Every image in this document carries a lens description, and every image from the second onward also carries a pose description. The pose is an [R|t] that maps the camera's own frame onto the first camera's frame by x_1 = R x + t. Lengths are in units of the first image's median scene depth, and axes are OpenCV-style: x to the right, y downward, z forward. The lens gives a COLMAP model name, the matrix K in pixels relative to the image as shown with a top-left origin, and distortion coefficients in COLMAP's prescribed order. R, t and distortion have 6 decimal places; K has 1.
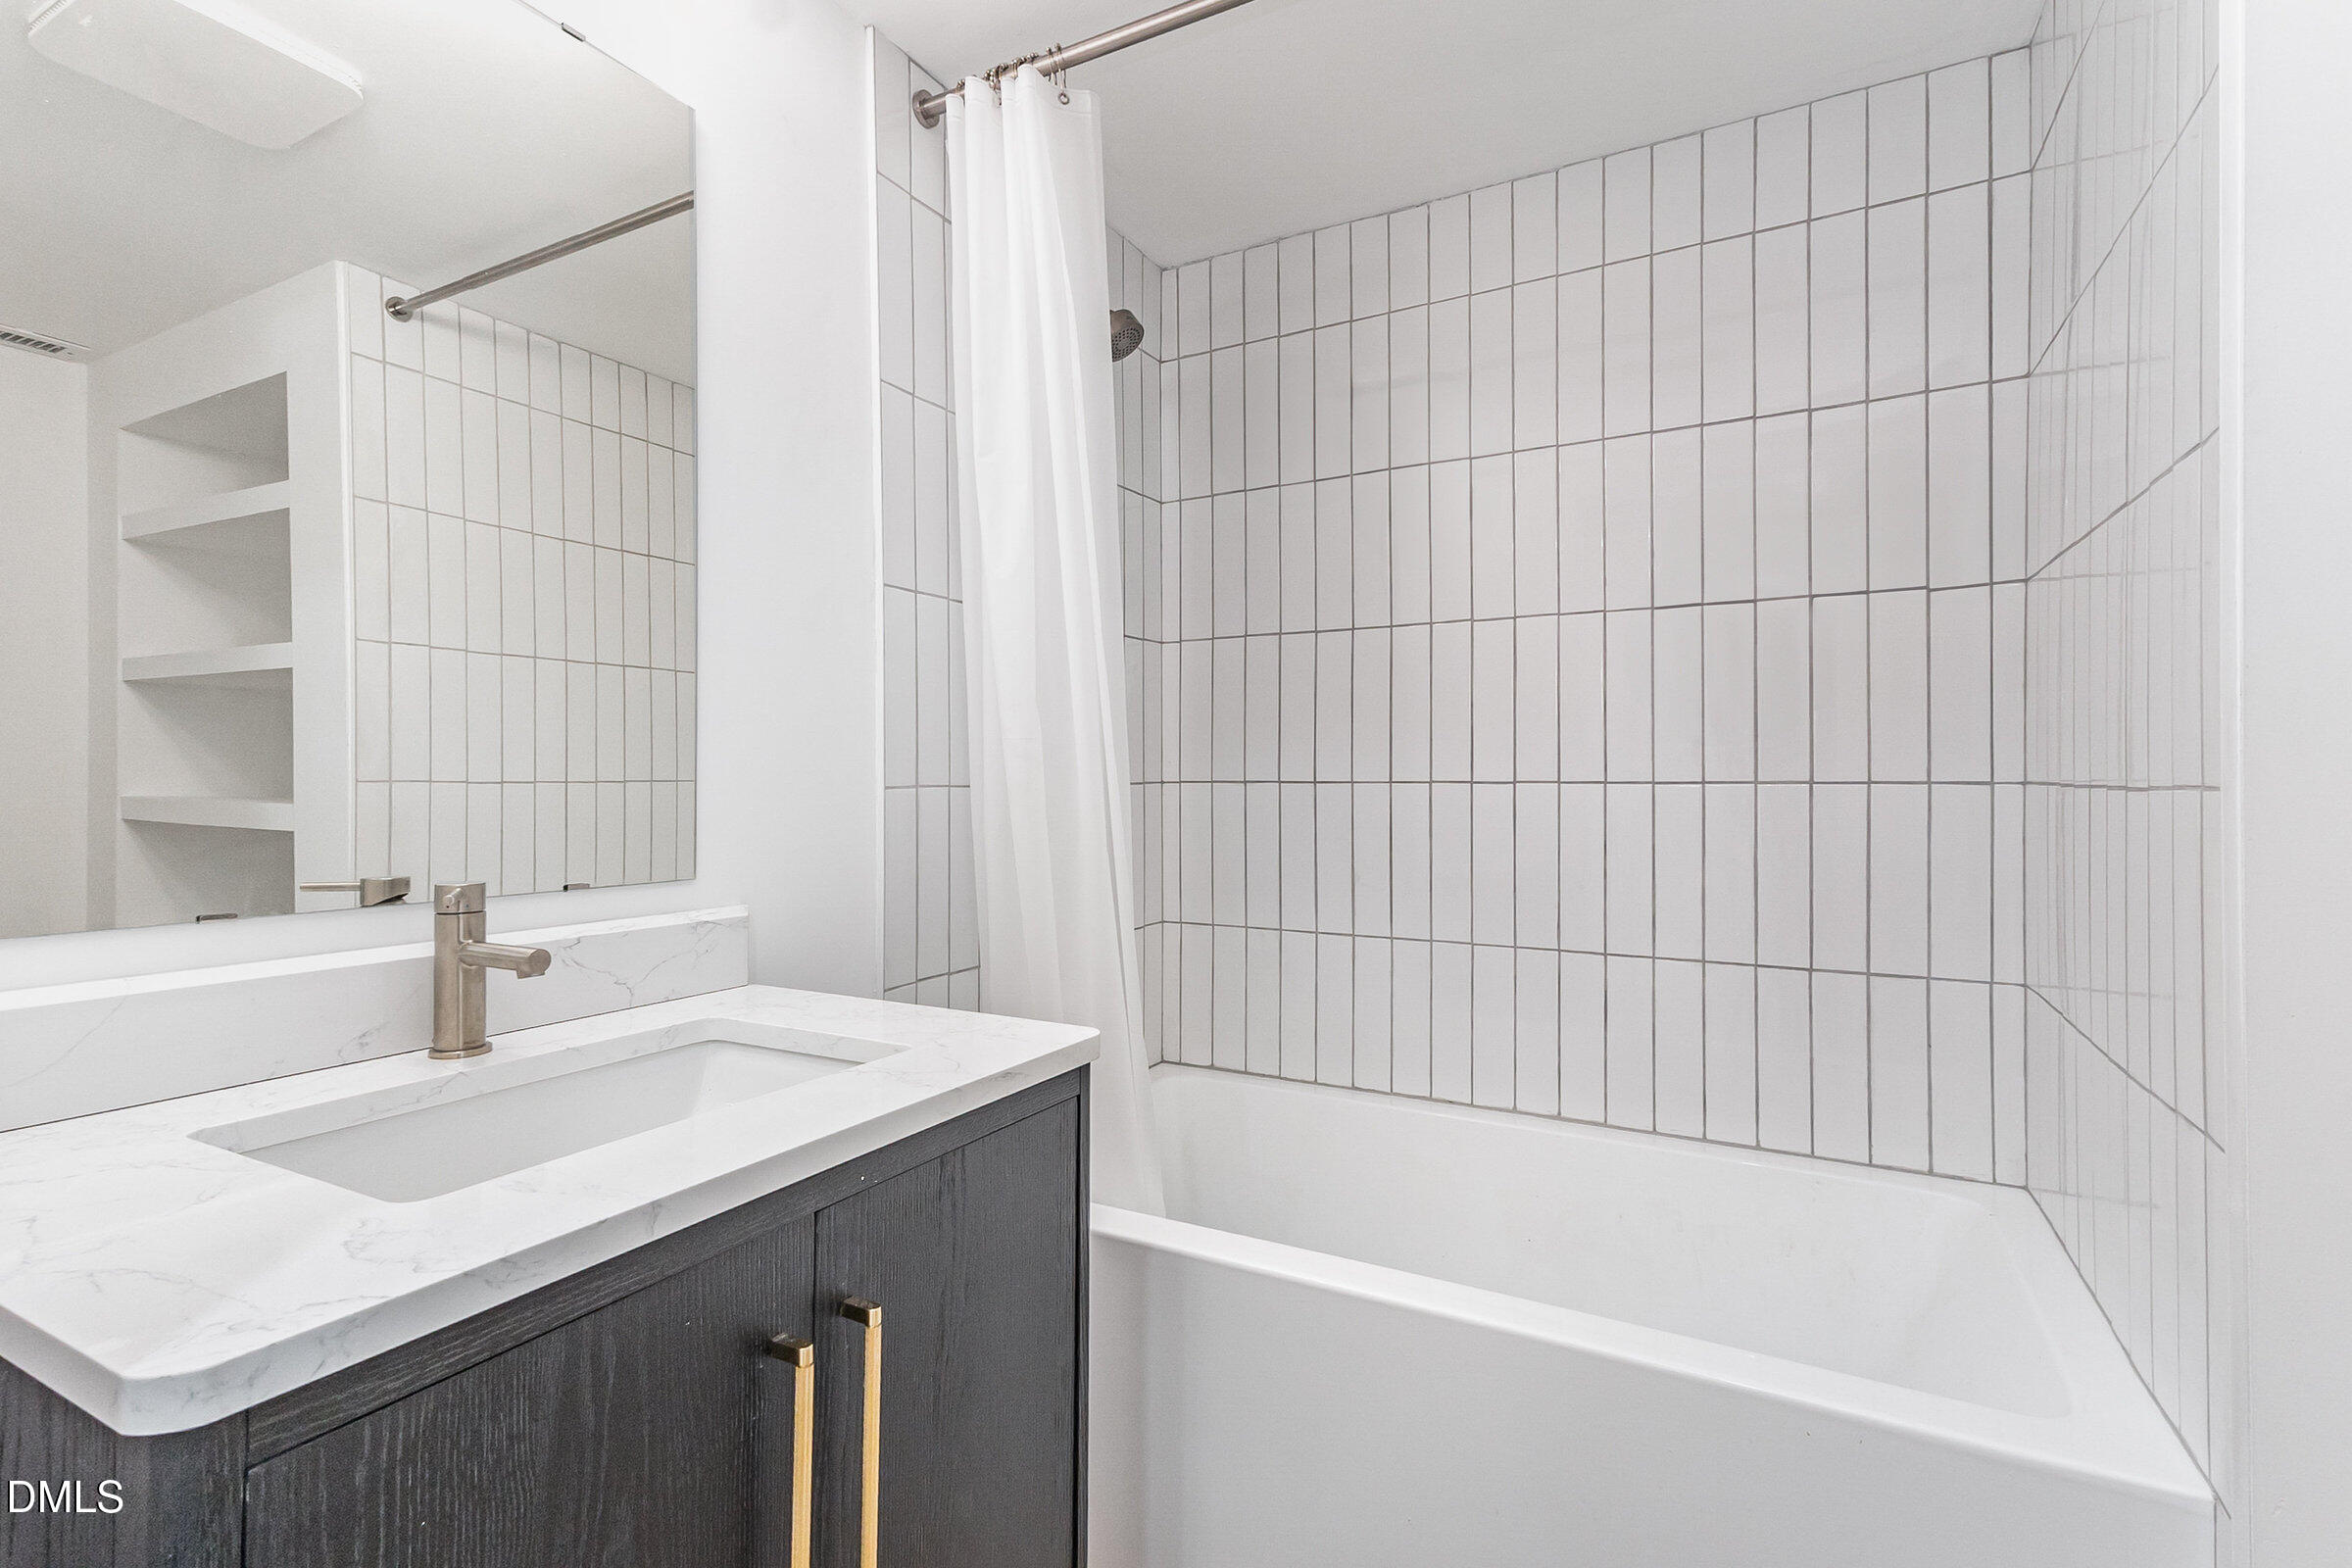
lens RADIAL K [[1094.0, 0, 1178.3], [0, 1094.0, 763.8], [0, 0, 1]] dist [0.019817, 0.000112]
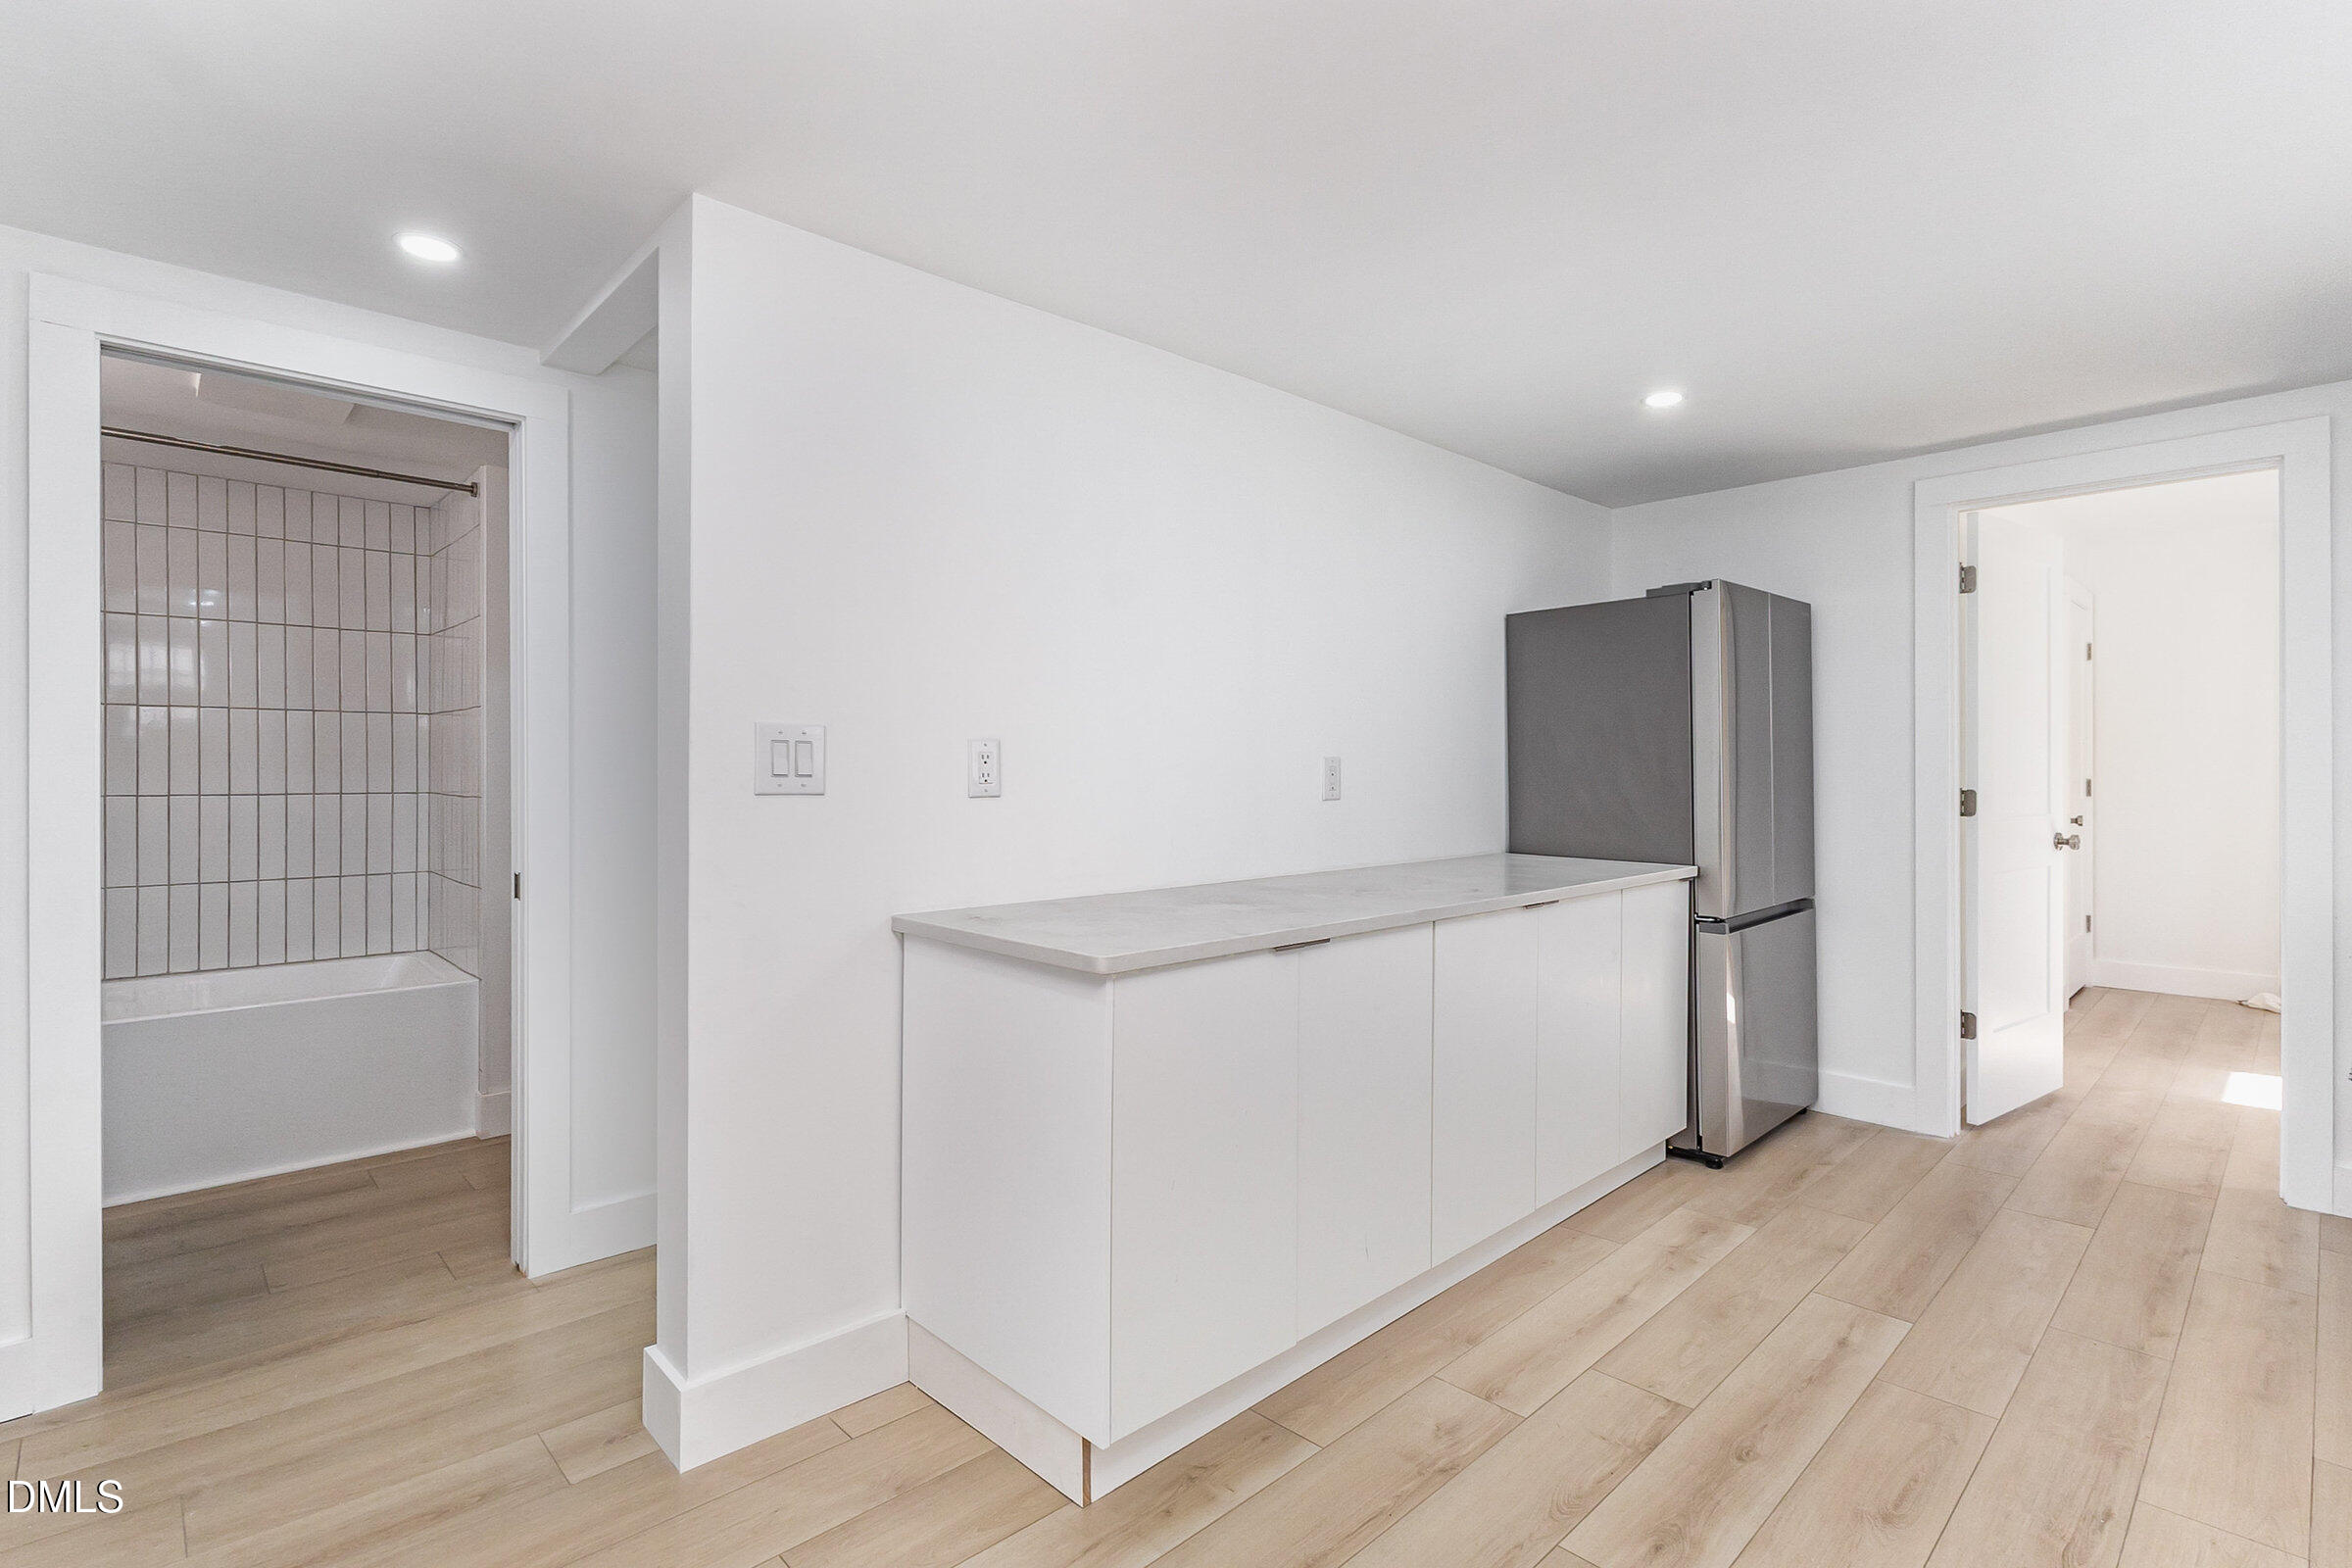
lens RADIAL K [[1102.9, 0, 1176.8], [0, 1102.9, 769.5], [0, 0, 1]] dist [0.003059, 0.000135]
pose [[0.312086, 0.004631, 0.950043, -1.102268], [0.000074, 0.999988, -0.004899, -0.023227], [-0.950054, 0.001600, 0.312082, -1.414224]]
